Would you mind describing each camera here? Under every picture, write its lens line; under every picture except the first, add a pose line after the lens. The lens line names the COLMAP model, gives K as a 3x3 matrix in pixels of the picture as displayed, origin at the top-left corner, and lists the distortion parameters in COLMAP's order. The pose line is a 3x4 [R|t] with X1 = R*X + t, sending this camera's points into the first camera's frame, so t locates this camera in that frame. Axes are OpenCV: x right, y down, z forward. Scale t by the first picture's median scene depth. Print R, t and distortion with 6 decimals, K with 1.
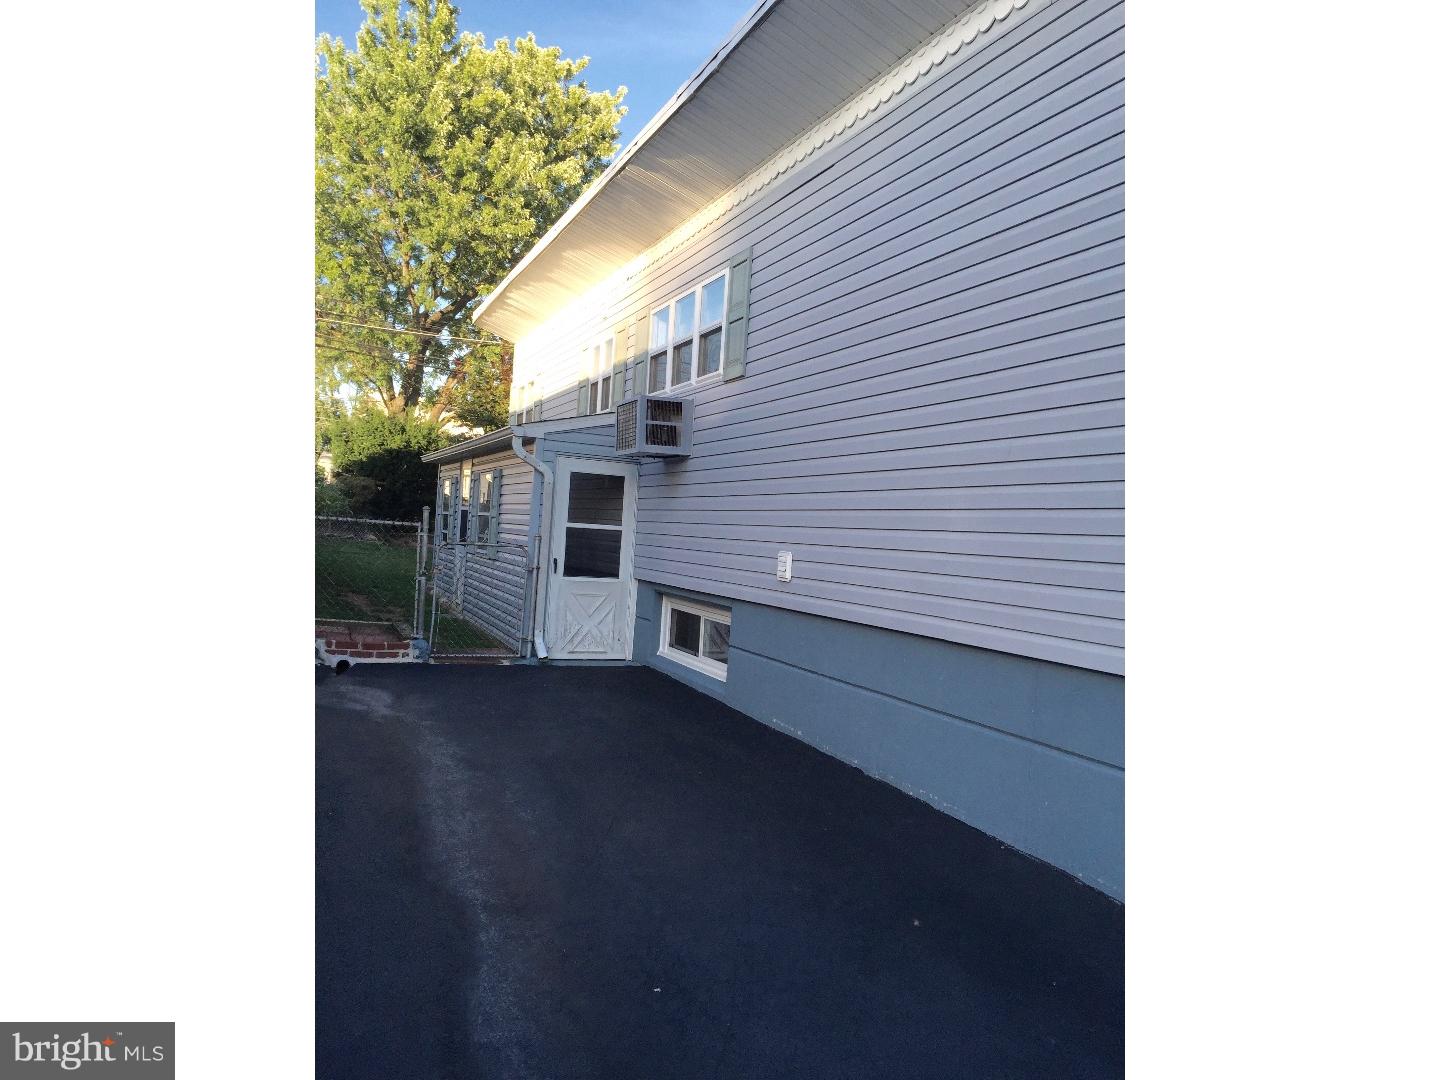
lens RADIAL K [[952.6, 0, 714.0], [0, 952.6, 546.8], [0, 0, 1]] dist [-0.009963, -0.008890]
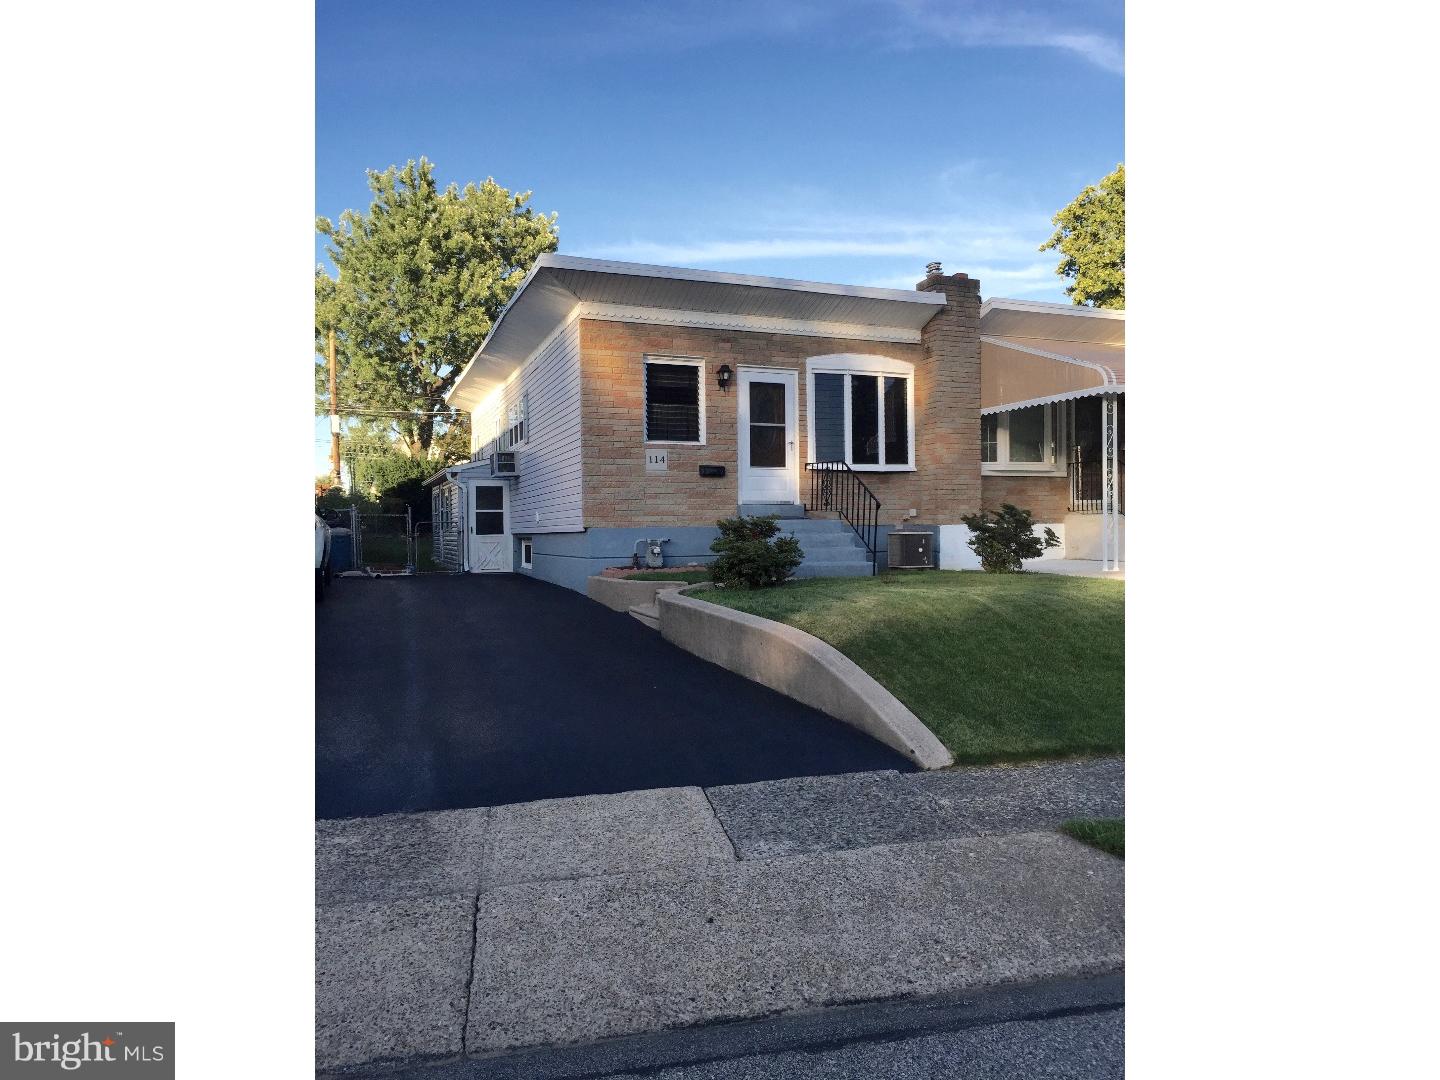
lens RADIAL K [[952.6, 0, 724.9], [0, 952.6, 535.2], [0, 0, 1]] dist [-0.009963, -0.008890]
pose [[0.995570, -0.081924, -0.046148, 0.226180], [0.081622, 0.996628, -0.008408, 0.043044], [0.046681, 0.004604, 0.998899, -0.510605]]
